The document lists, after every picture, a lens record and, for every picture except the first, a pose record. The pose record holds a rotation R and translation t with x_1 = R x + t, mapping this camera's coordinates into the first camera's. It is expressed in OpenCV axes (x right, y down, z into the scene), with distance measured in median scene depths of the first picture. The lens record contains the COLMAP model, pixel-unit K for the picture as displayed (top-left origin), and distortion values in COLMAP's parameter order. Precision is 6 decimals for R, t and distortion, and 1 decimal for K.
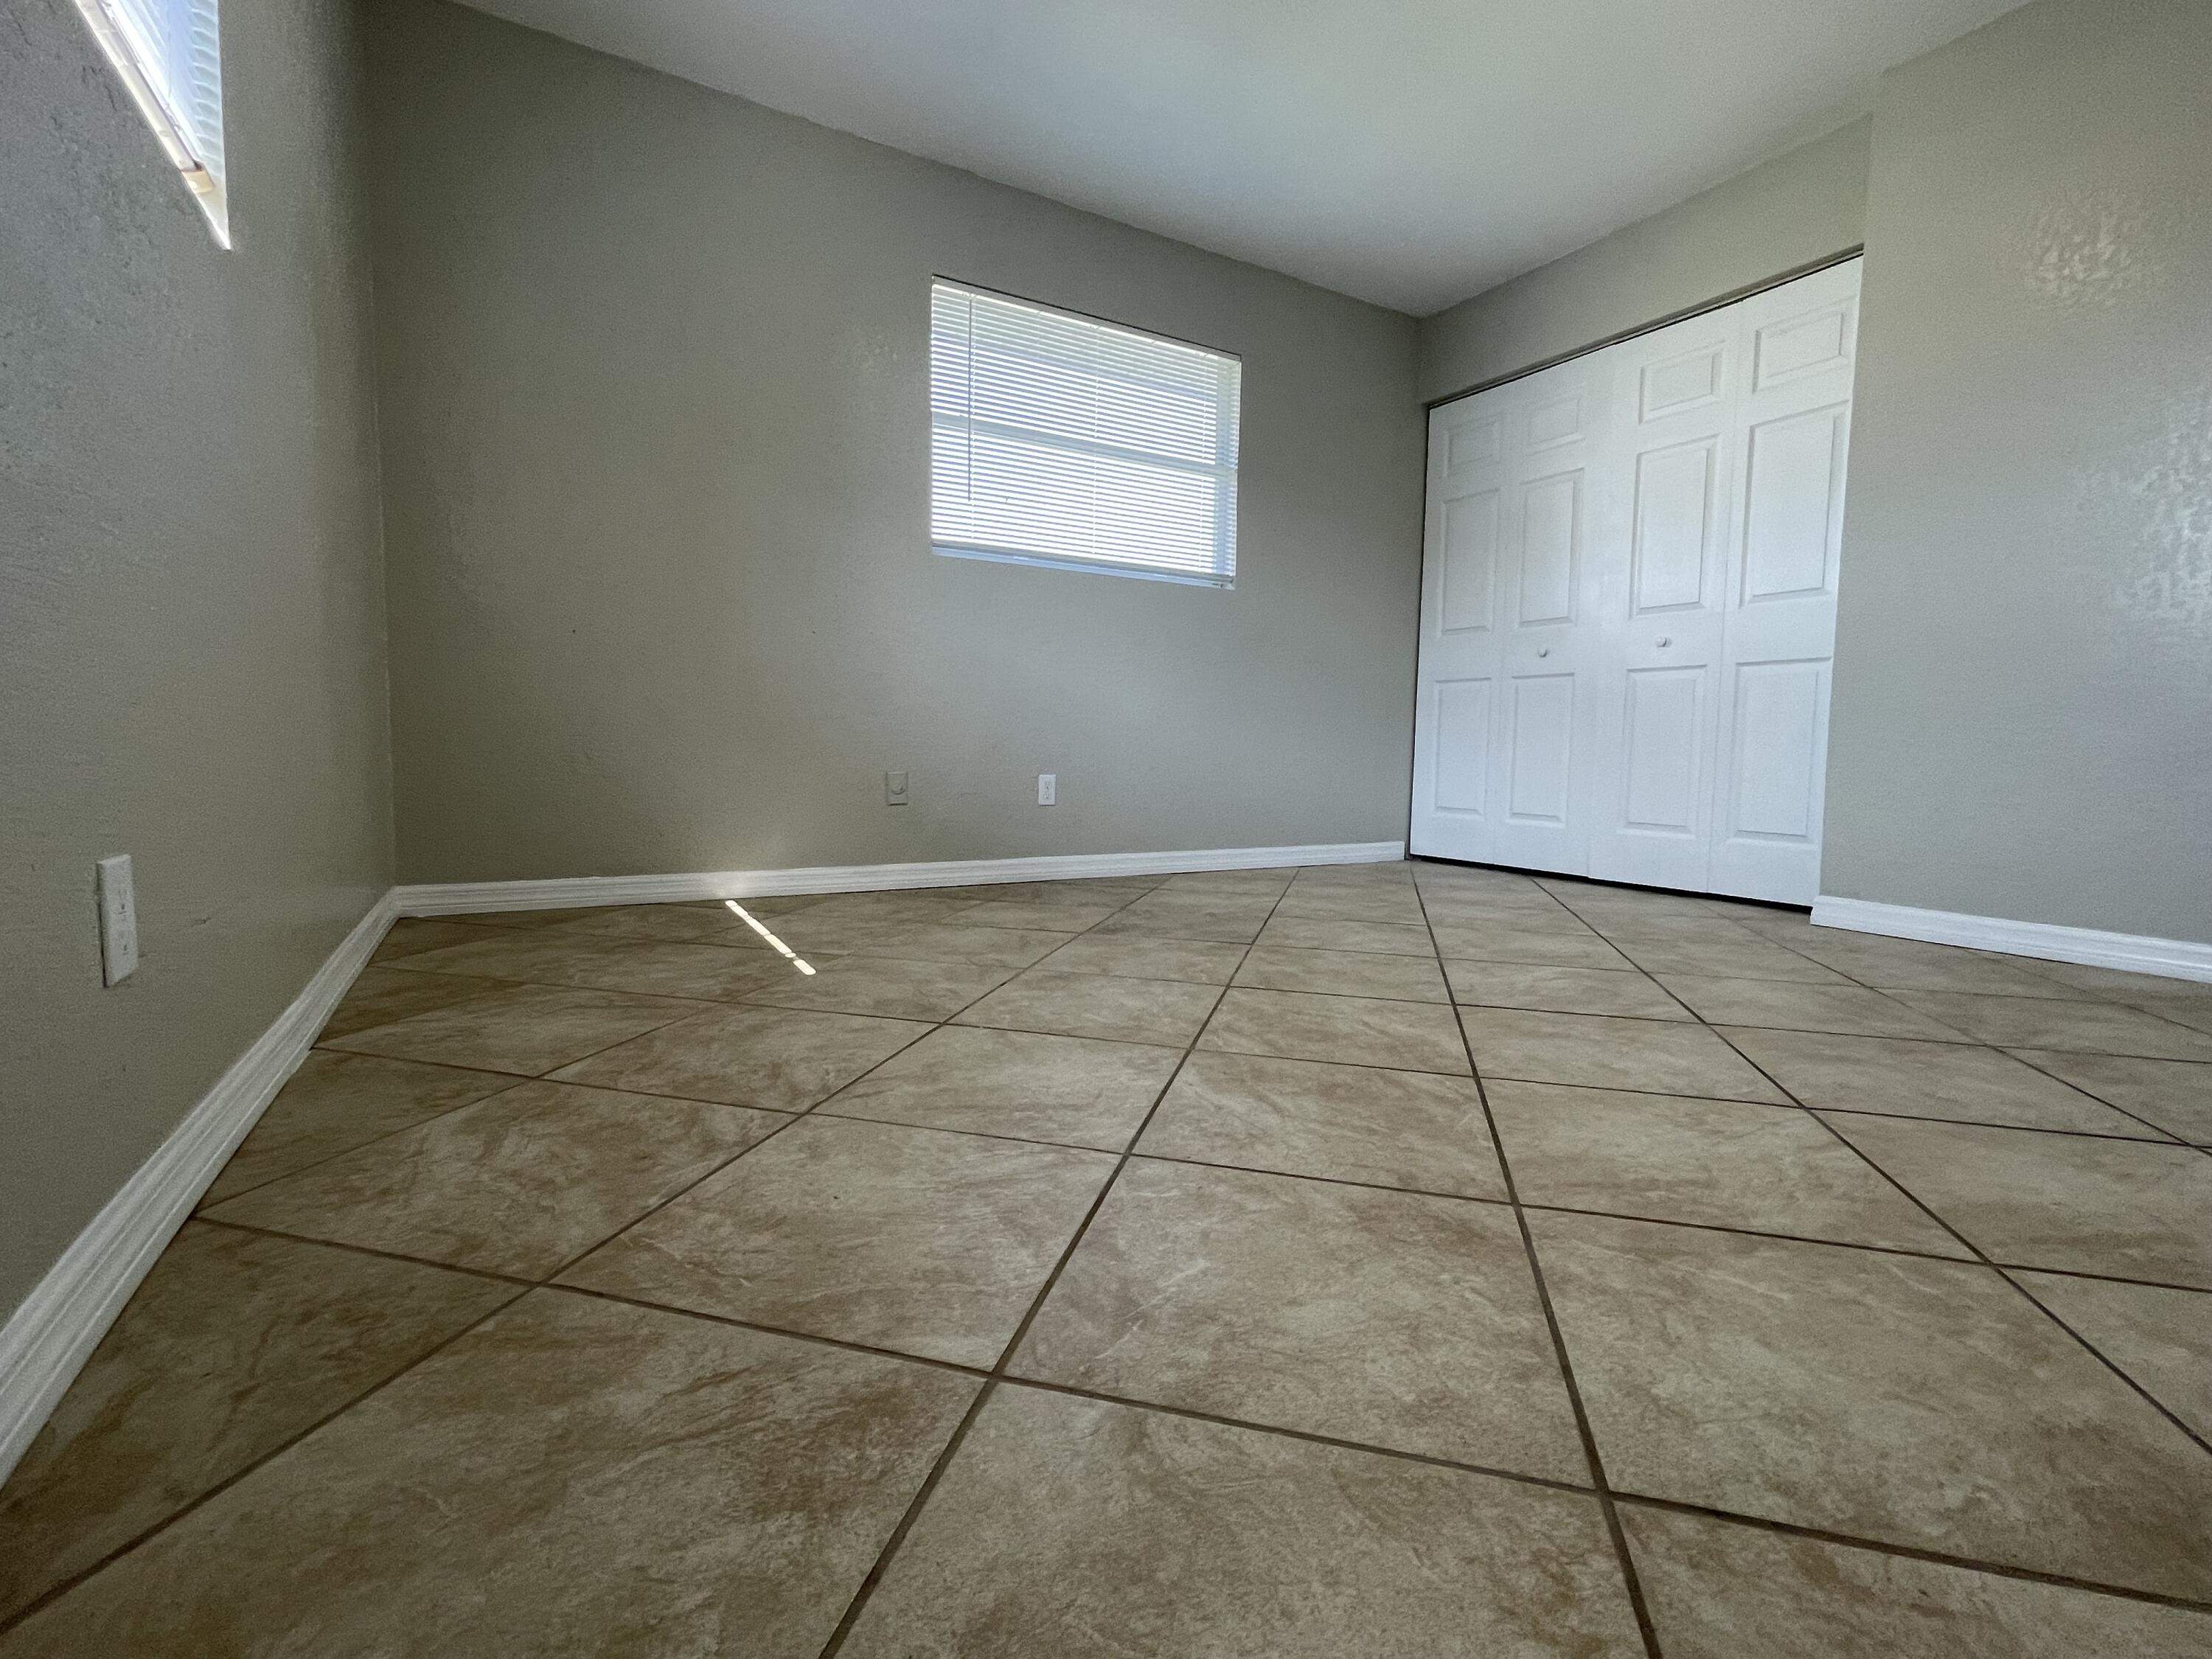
lens RADIAL K [[1002.0, 0, 1114.2], [0, 1002.0, 824.4], [0, 0, 1]] dist [-0.003760, 0.000503]
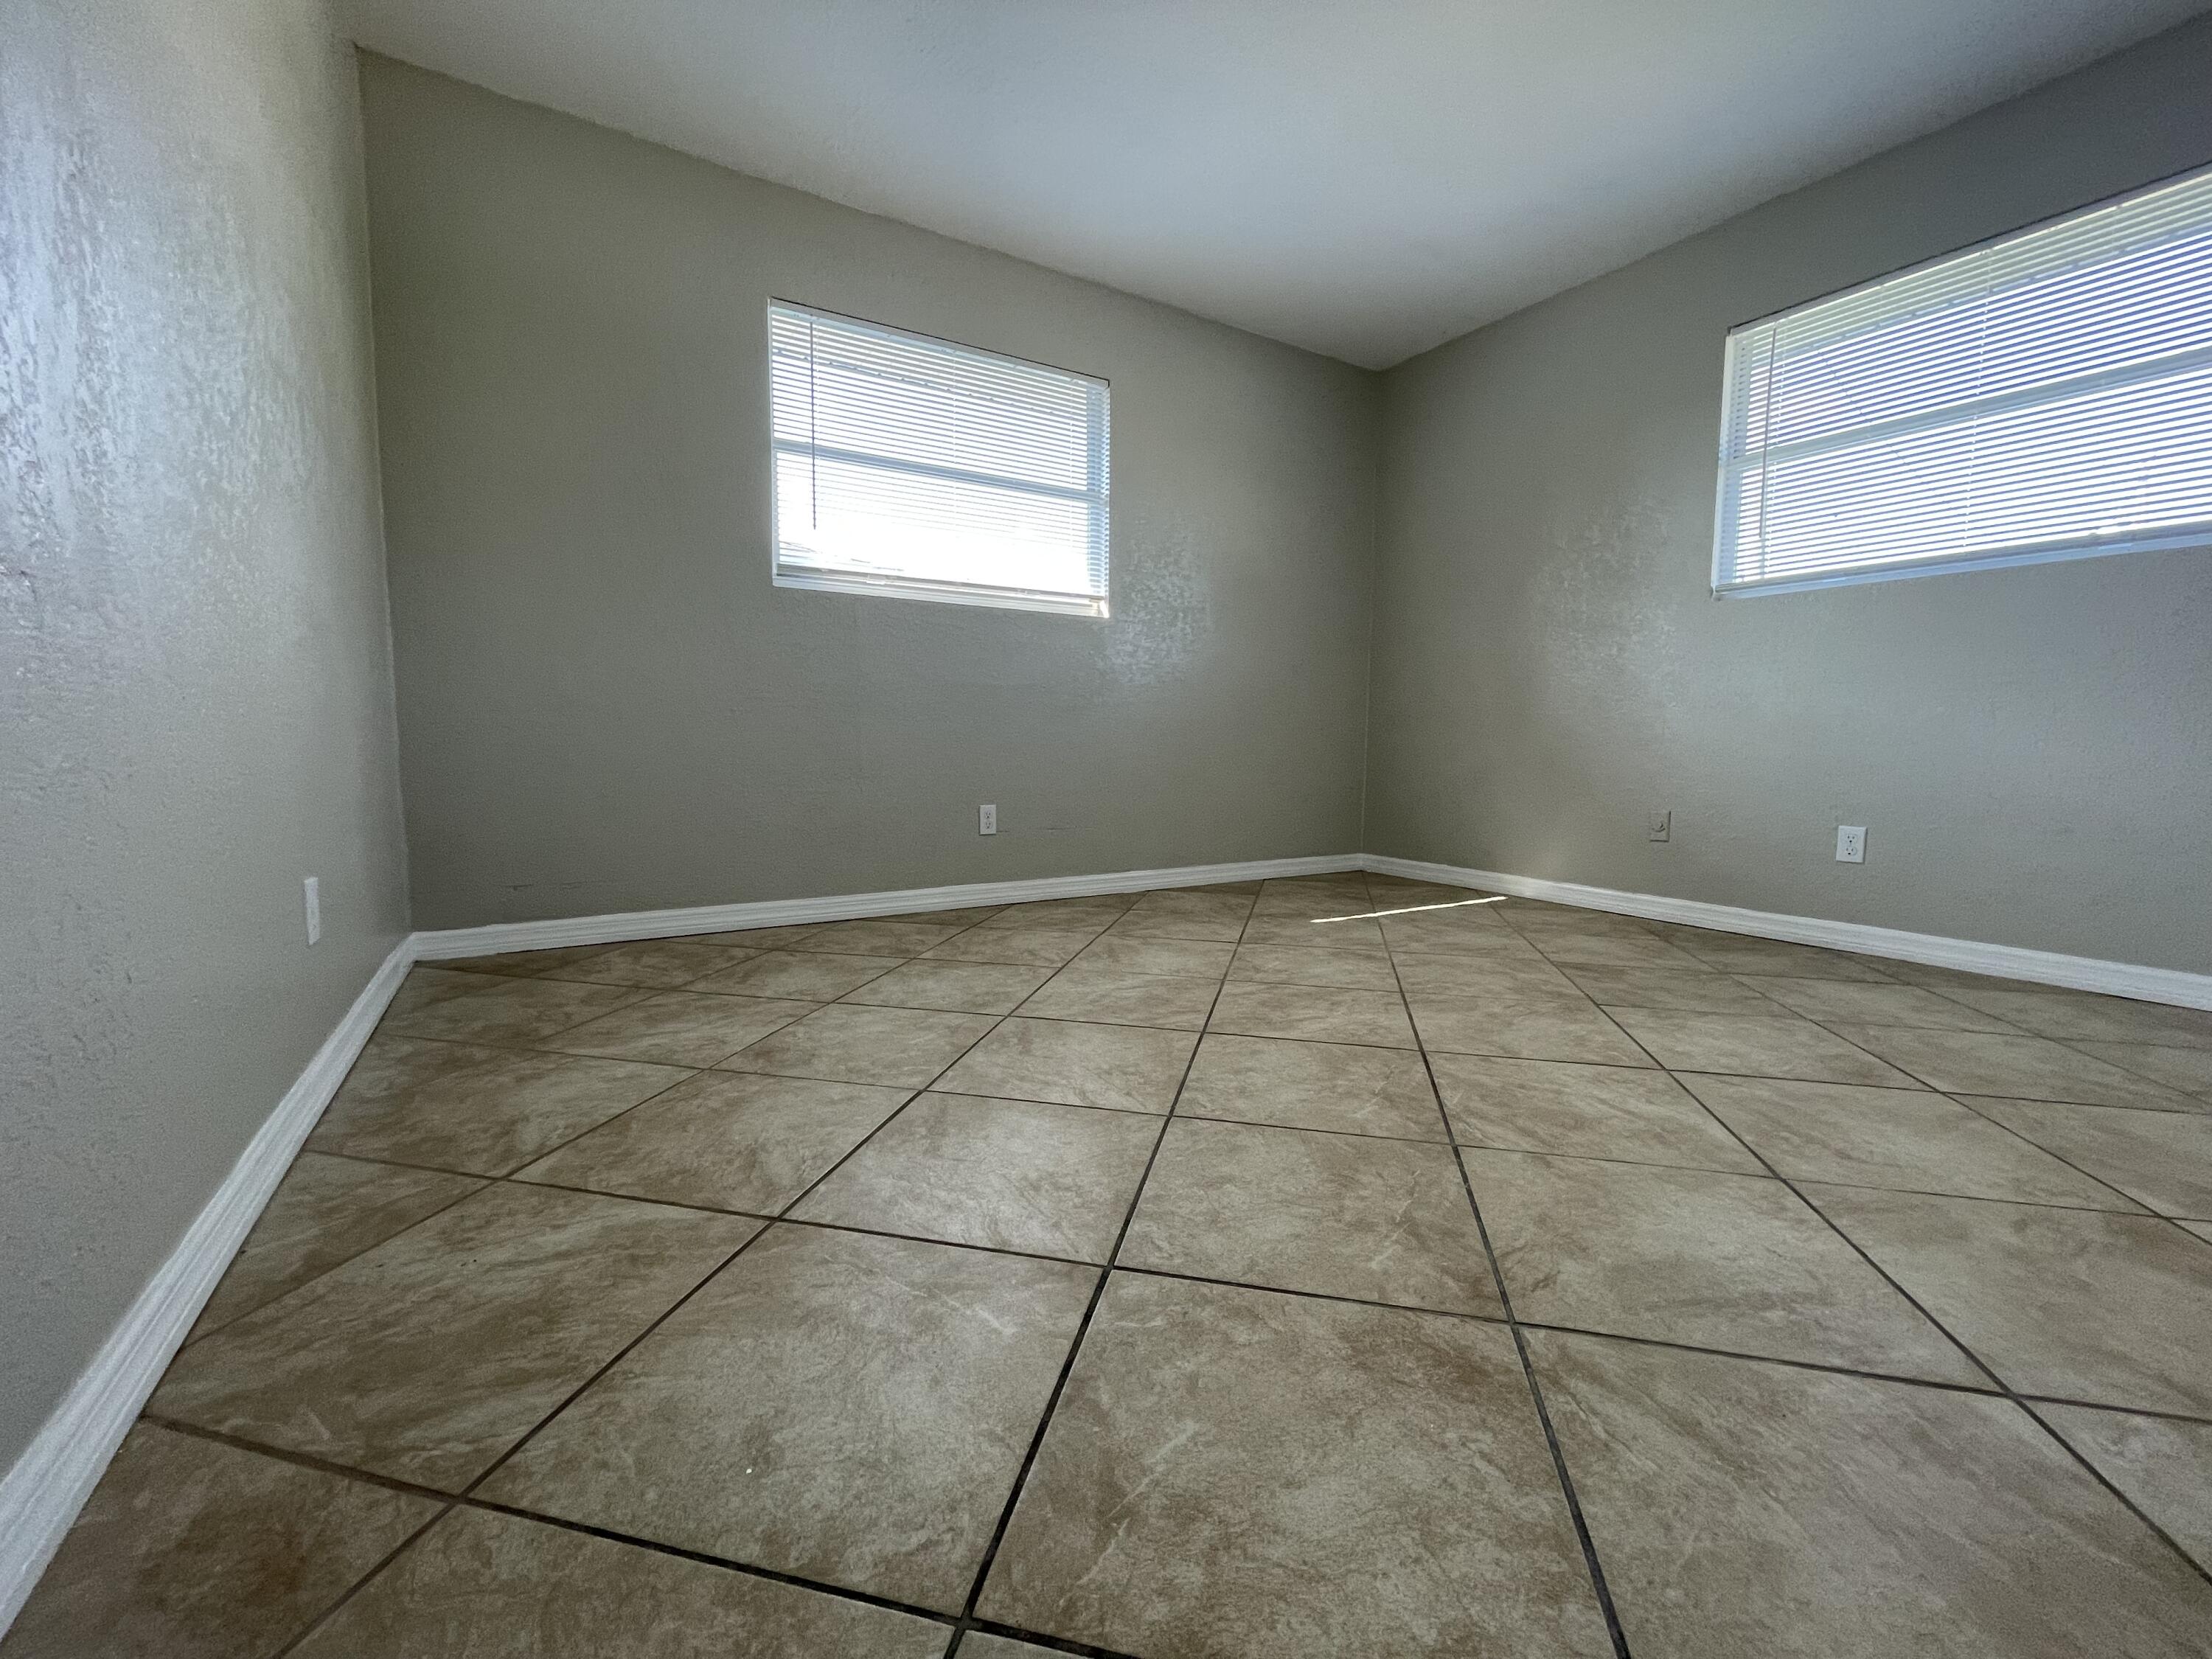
lens RADIAL K [[894.5, 0, 1089.9], [0, 894.5, 822.5], [0, 0, 1]] dist [-0.002664, 0.000327]
pose [[0.014141, 0.072572, -0.997263, 1.068797], [-0.089723, 0.993431, 0.071021, -0.076937], [0.995866, 0.088473, 0.020560, 0.533760]]
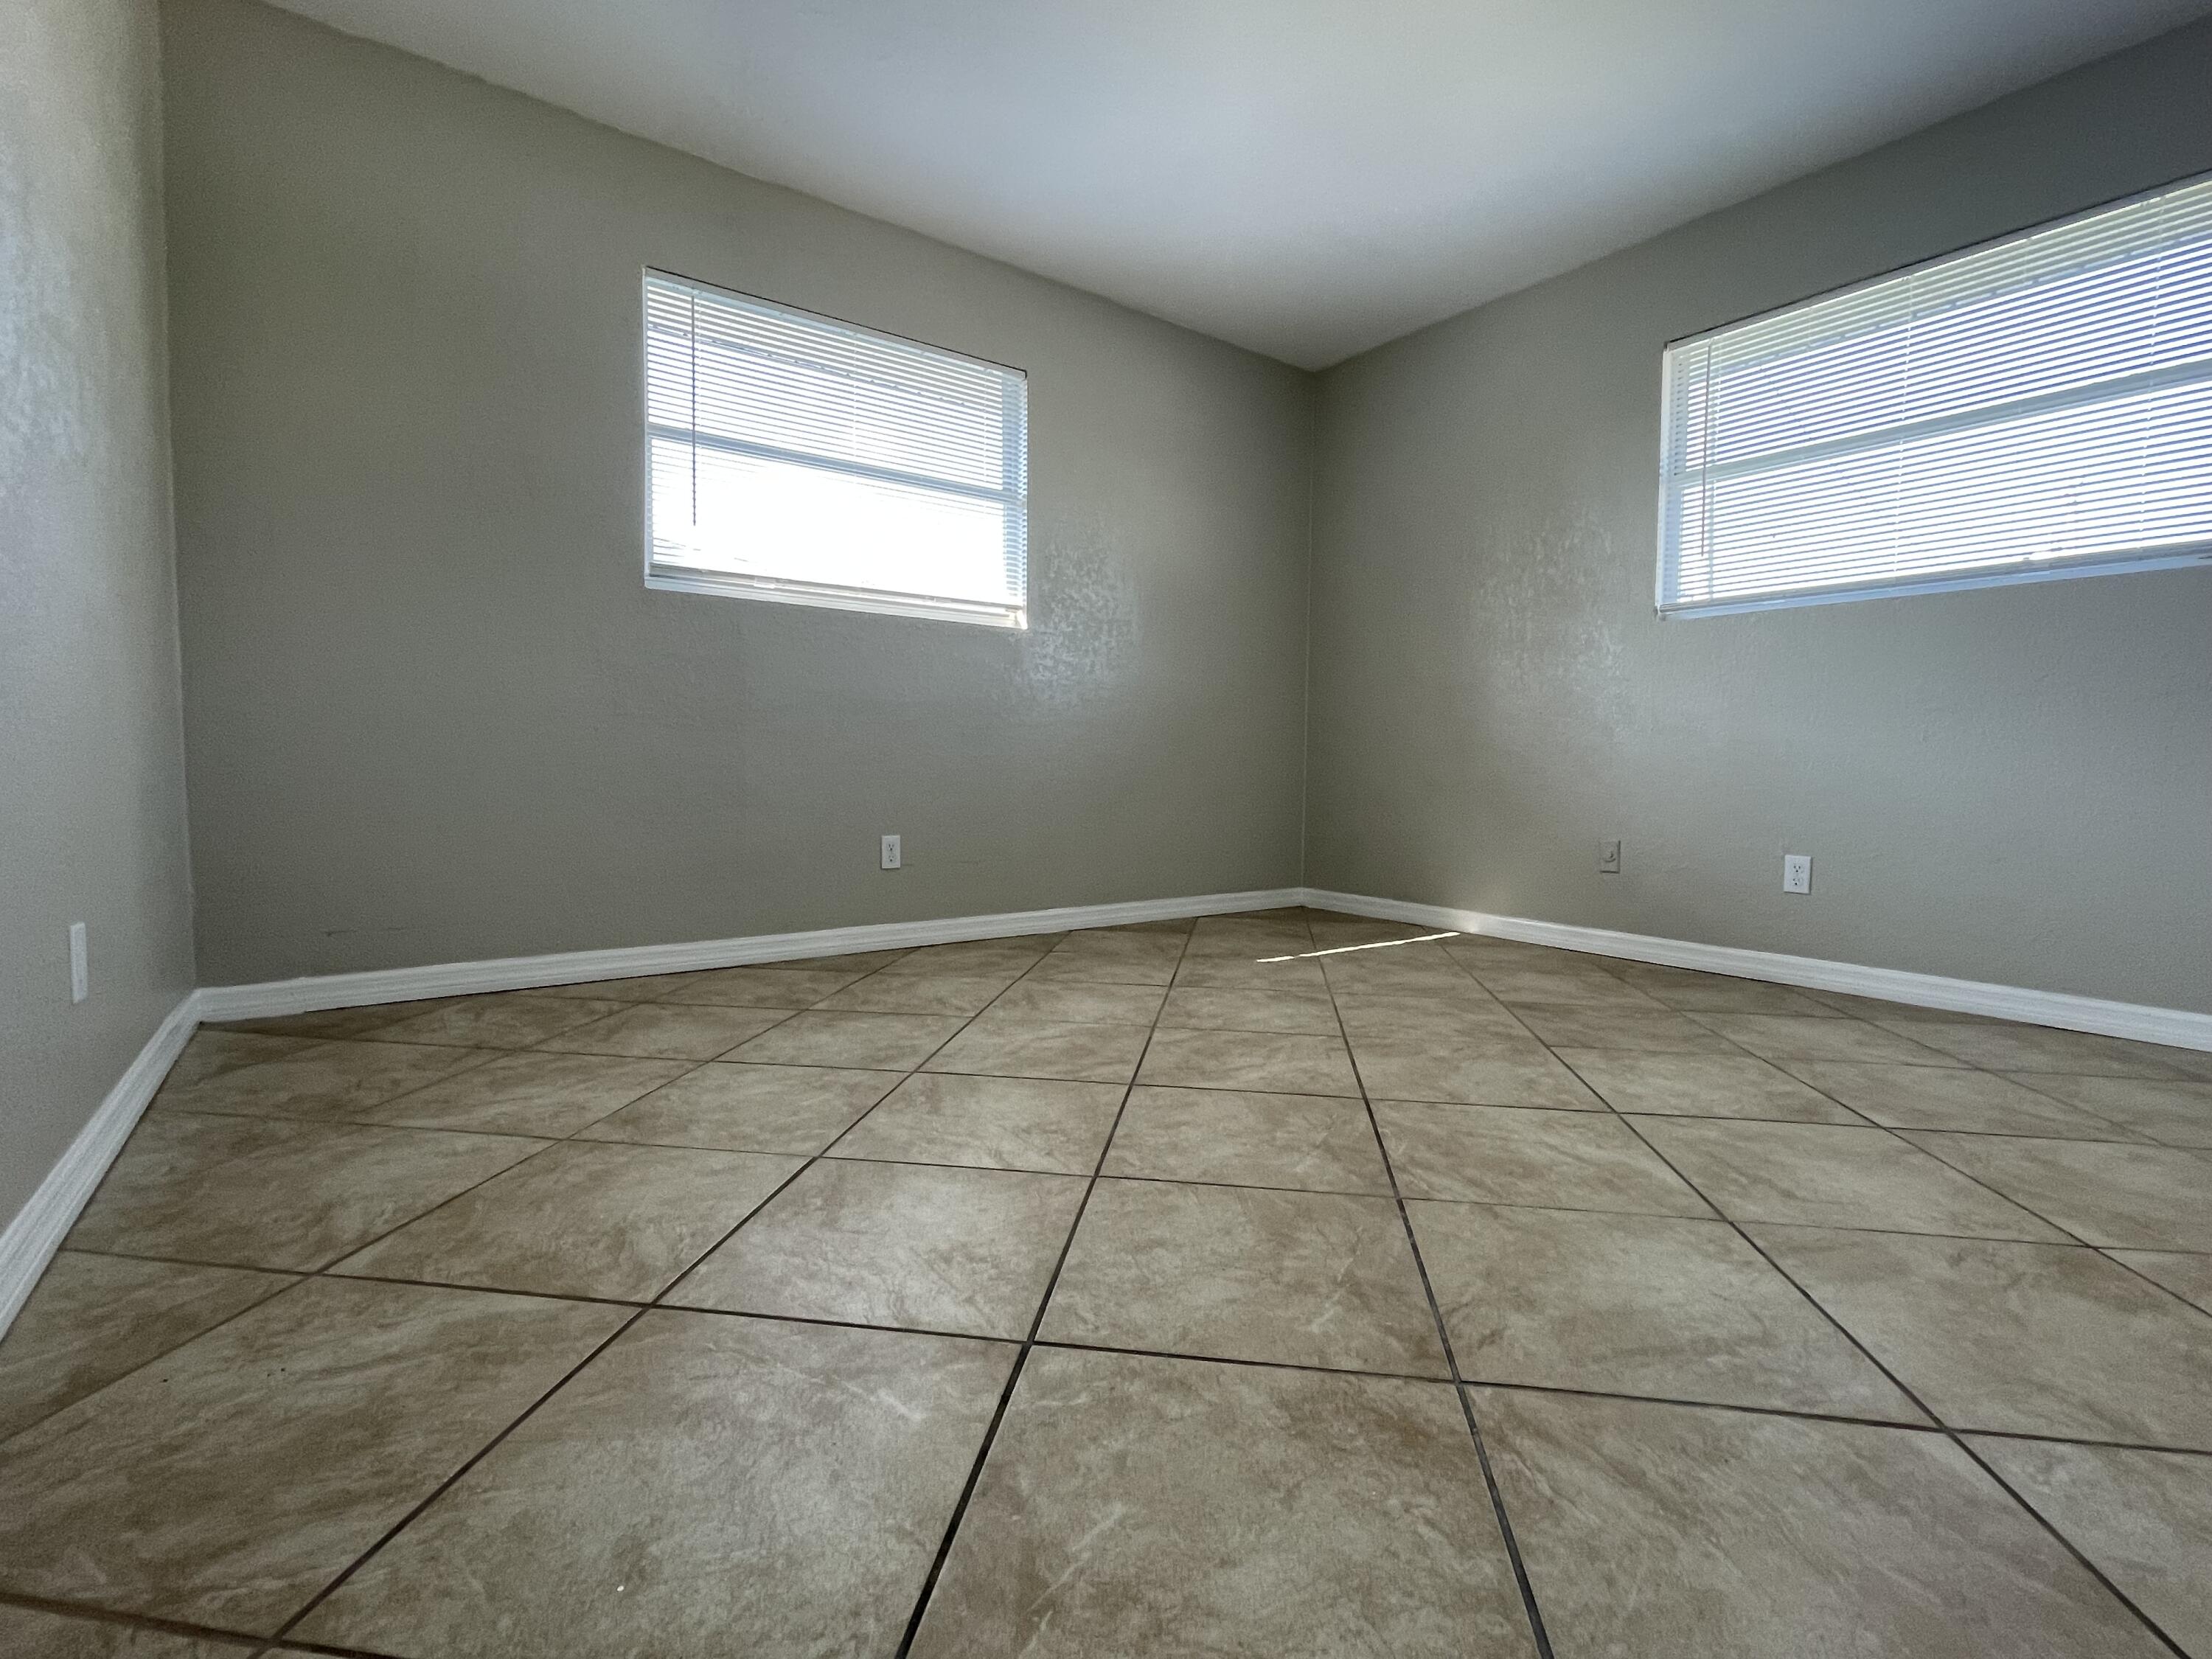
lens RADIAL K [[1002.0, 0, 1091.2], [0, 1002.0, 822.8], [0, 0, 1]] dist [-0.003760, 0.000503]
pose [[0.099486, 0.039676, -0.994248, 1.084914], [-0.091745, 0.995314, 0.030539, -0.076492], [0.990800, 0.088179, 0.102660, 0.532719]]
